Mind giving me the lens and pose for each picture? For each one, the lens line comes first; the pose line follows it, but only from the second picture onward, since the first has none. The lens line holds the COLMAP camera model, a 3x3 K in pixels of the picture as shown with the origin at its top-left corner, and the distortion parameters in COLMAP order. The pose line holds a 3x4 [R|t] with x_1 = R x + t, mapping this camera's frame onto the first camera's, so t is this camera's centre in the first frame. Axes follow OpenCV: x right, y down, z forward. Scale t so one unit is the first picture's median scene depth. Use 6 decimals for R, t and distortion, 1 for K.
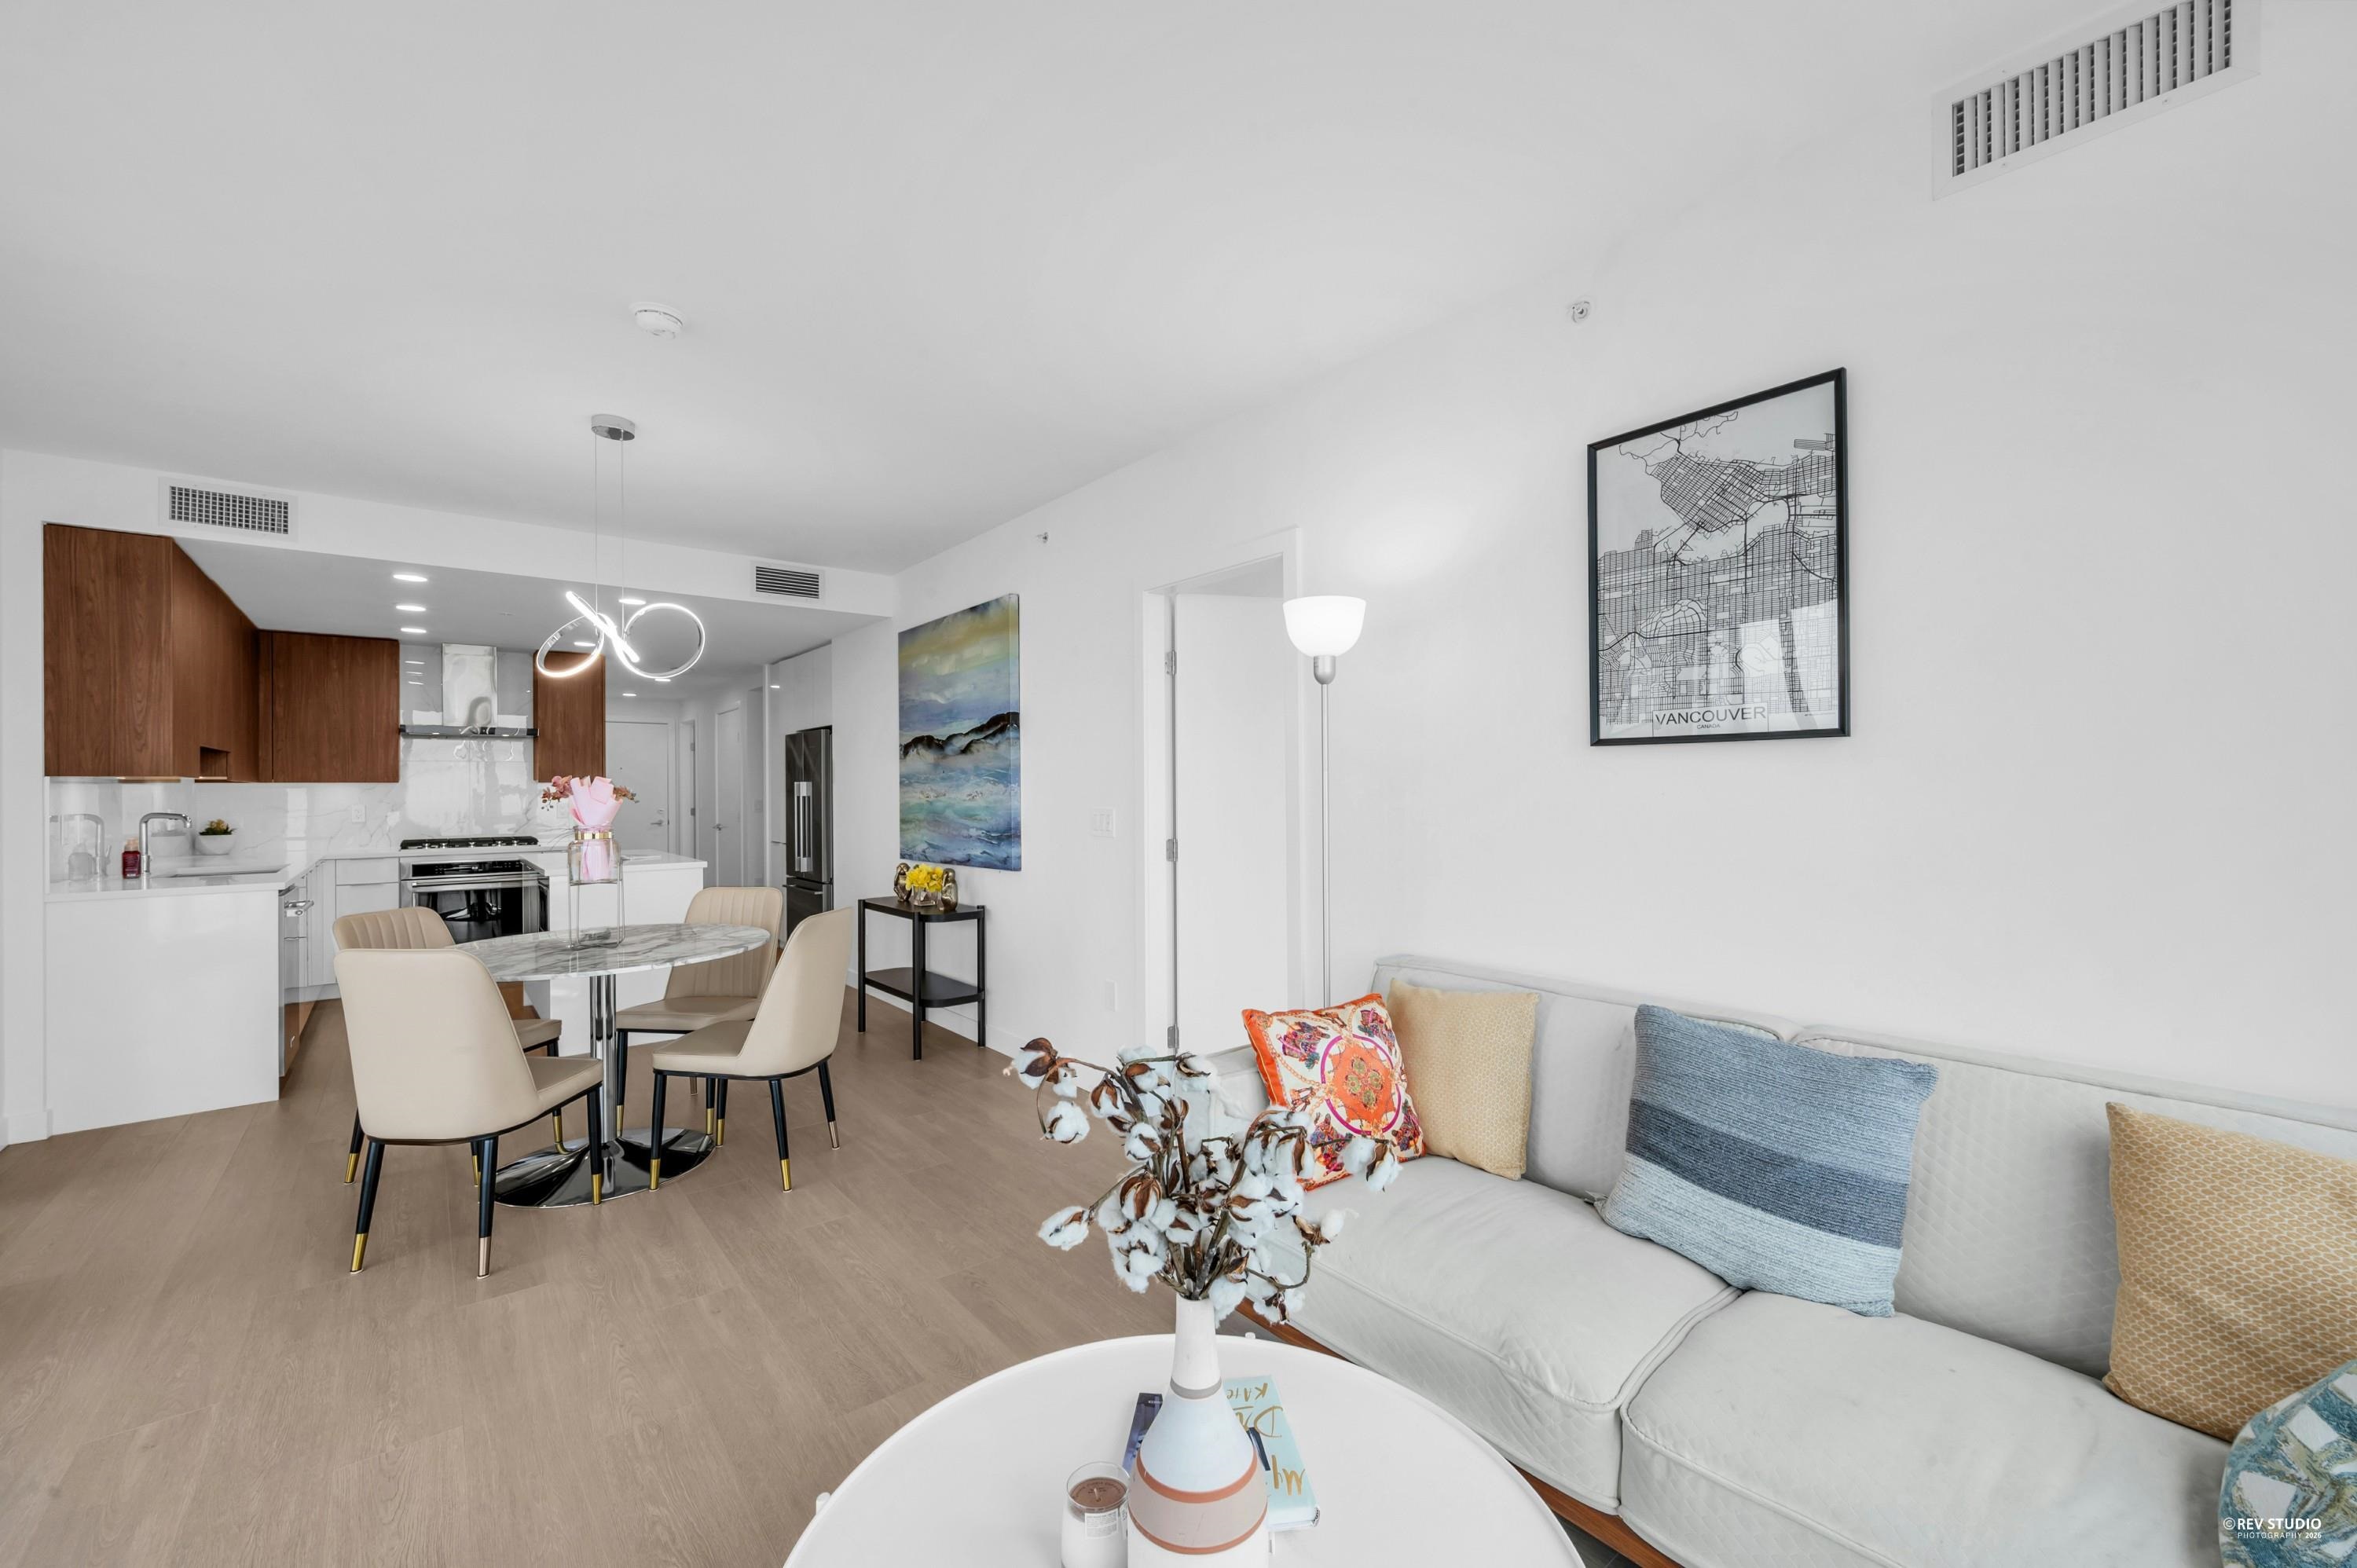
lens RADIAL K [[932.8, 0, 1183.7], [0, 932.8, 786.6], [0, 0, 1]] dist [-0.000810, 0.000198]
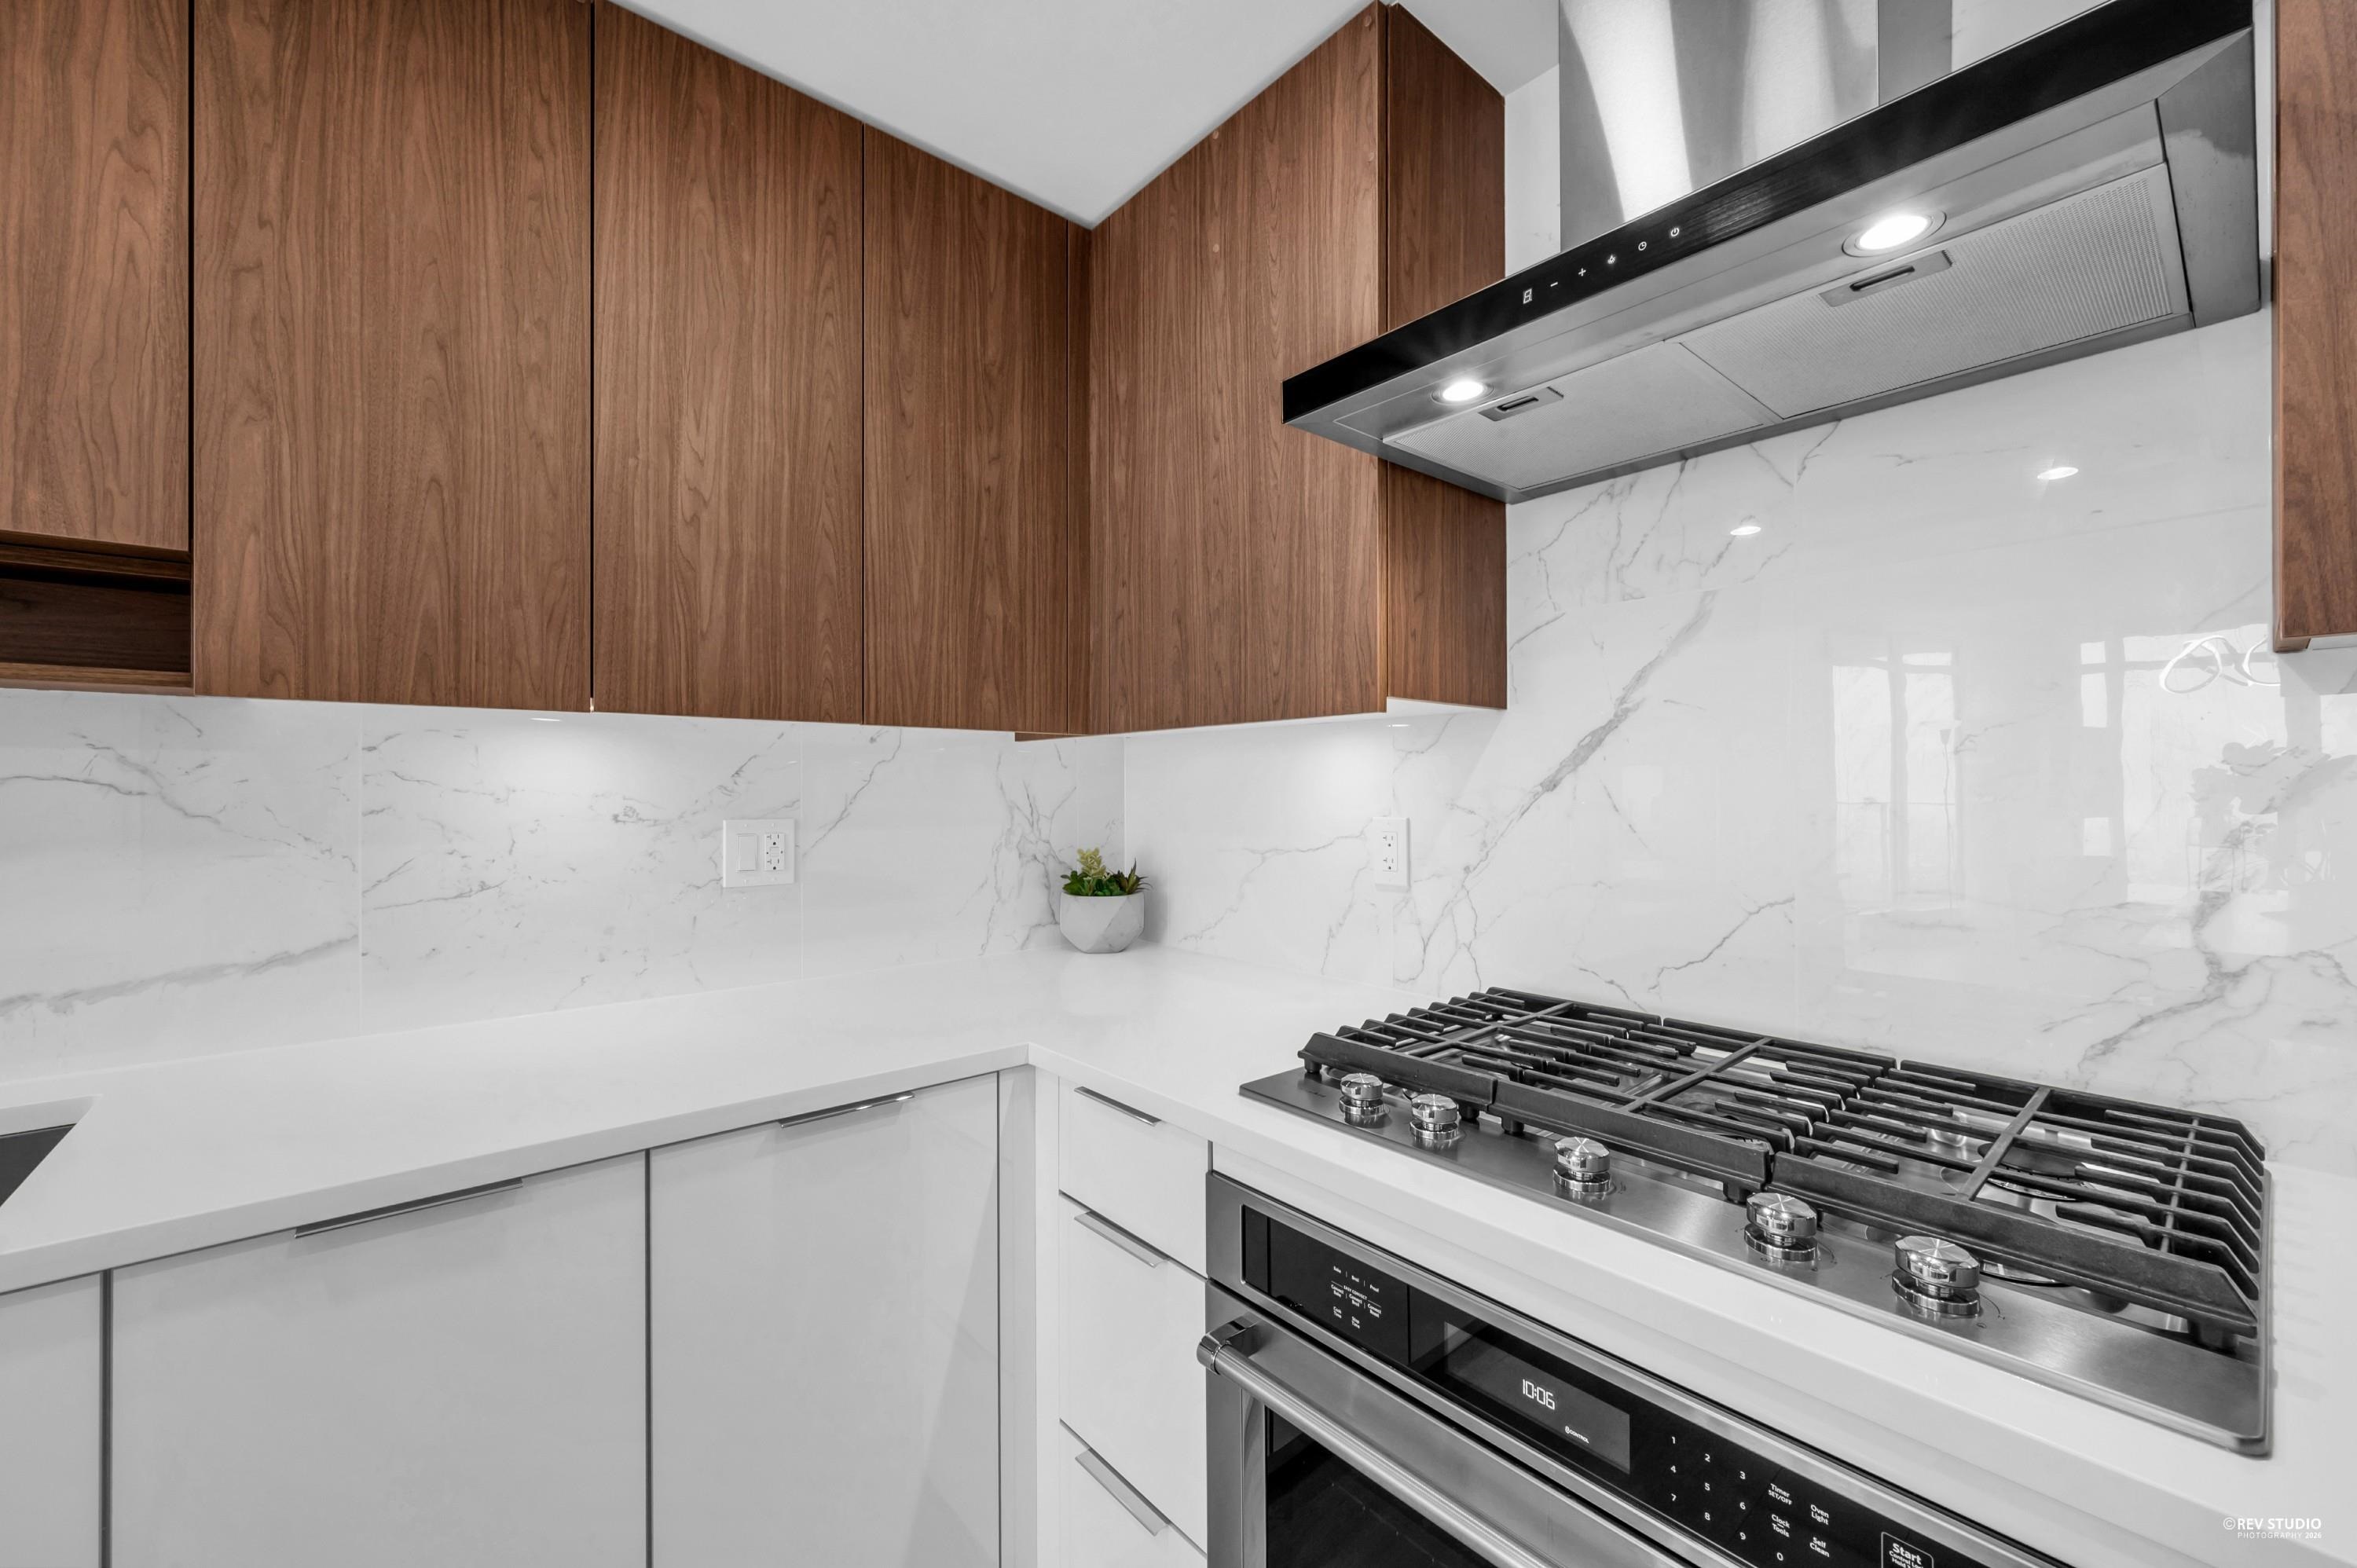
lens RADIAL K [[934.2, 0, 1180.5], [0, 934.2, 781.1], [0, 0, 1]] dist [-0.001218, 0.000259]
pose [[0.019187, -0.000349, -0.999816, -1.218691], [0.004601, 0.999989, -0.000261, 0.019691], [0.999805, -0.004595, 0.019188, 1.803501]]
